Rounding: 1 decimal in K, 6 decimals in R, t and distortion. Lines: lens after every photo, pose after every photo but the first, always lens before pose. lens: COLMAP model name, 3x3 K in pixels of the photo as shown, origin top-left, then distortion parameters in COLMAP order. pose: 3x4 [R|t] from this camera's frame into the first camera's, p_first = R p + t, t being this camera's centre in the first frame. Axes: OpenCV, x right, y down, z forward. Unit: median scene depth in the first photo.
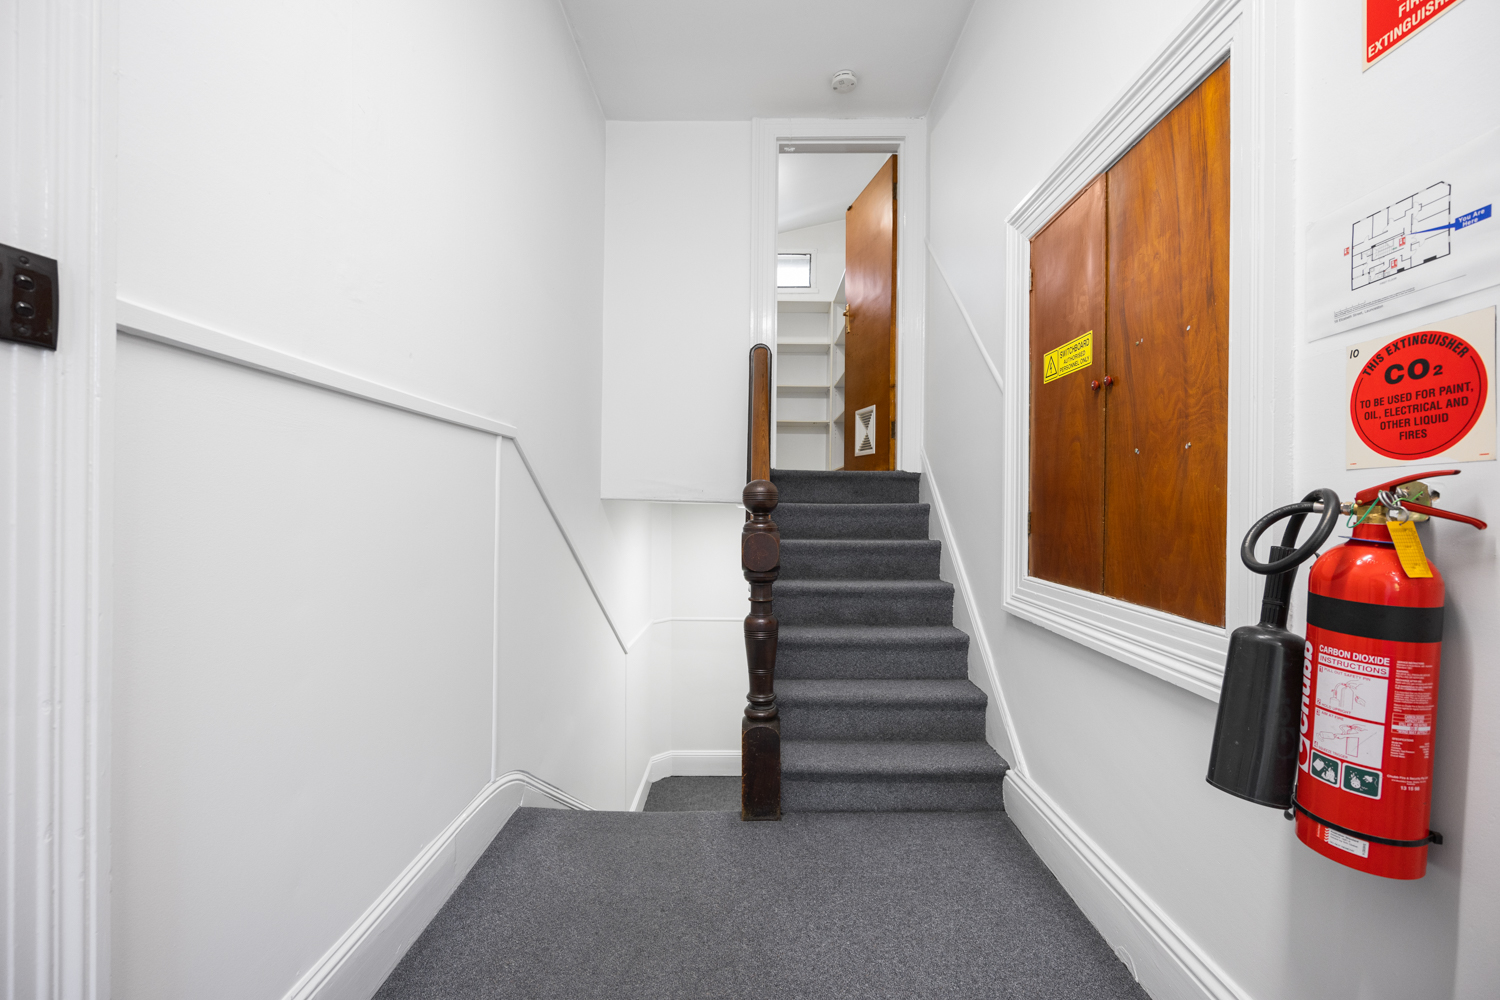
lens RADIAL K [[605.7, 0, 745.1], [0, 605.7, 496.7], [0, 0, 1]] dist [-0.000316, -0.000057]
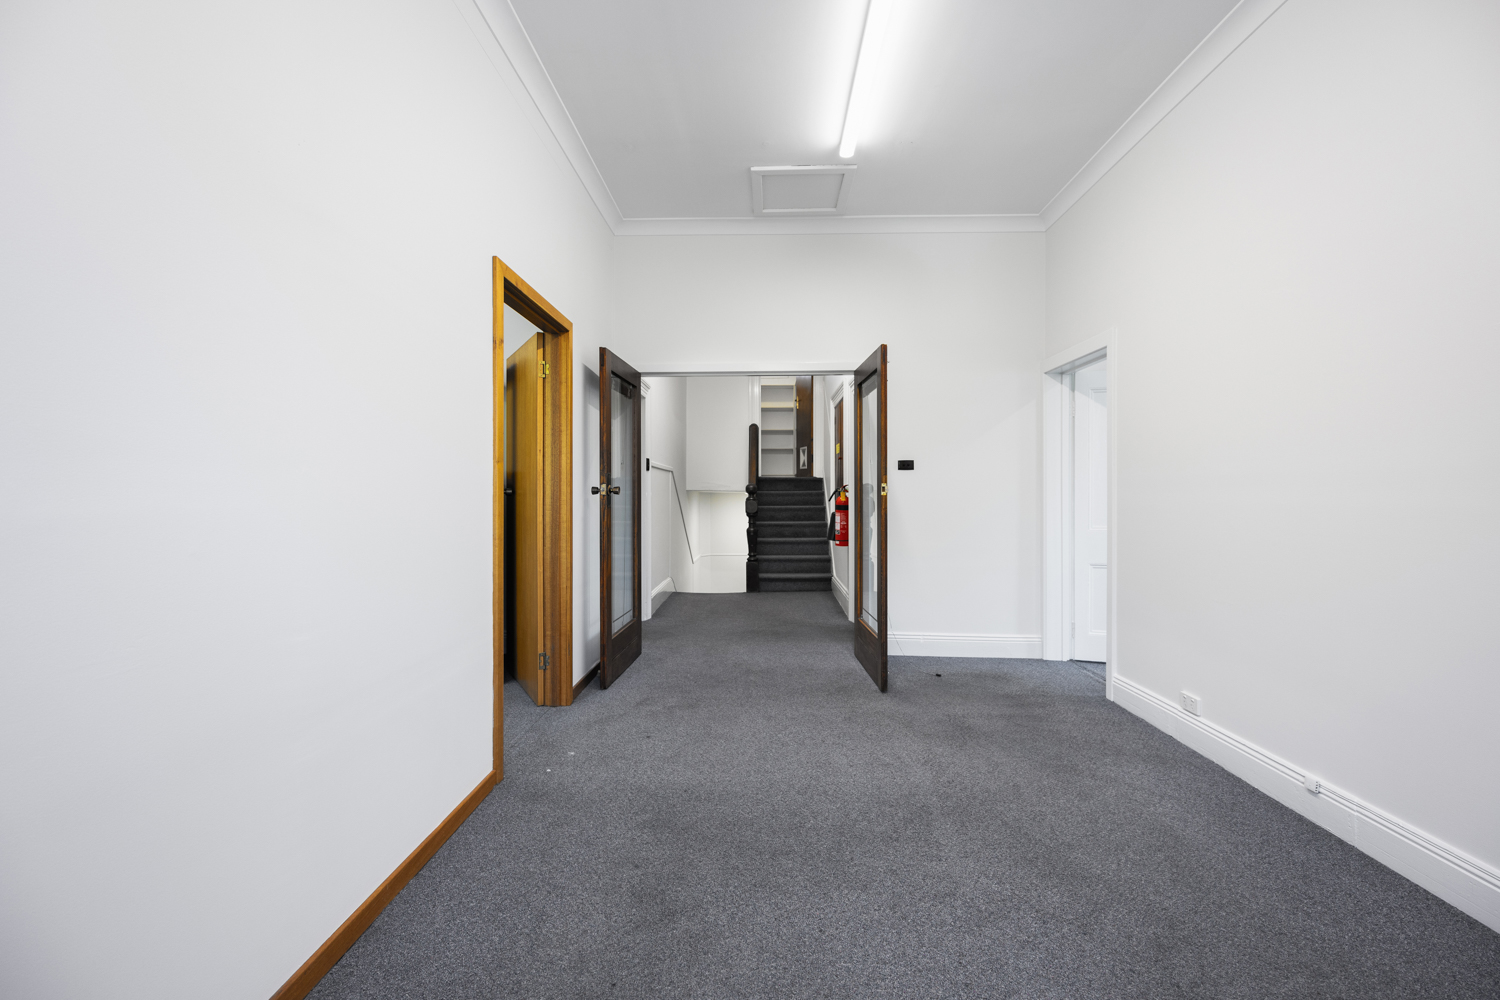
lens RADIAL K [[605.7, 0, 745.1], [0, 605.7, 496.7], [0, 0, 1]] dist [-0.000316, -0.000057]
pose [[0.999878, -0.008124, -0.013363, 0.023896], [0.008324, 0.999853, 0.015015, -0.004706], [0.013239, -0.015125, 0.999798, -1.527749]]
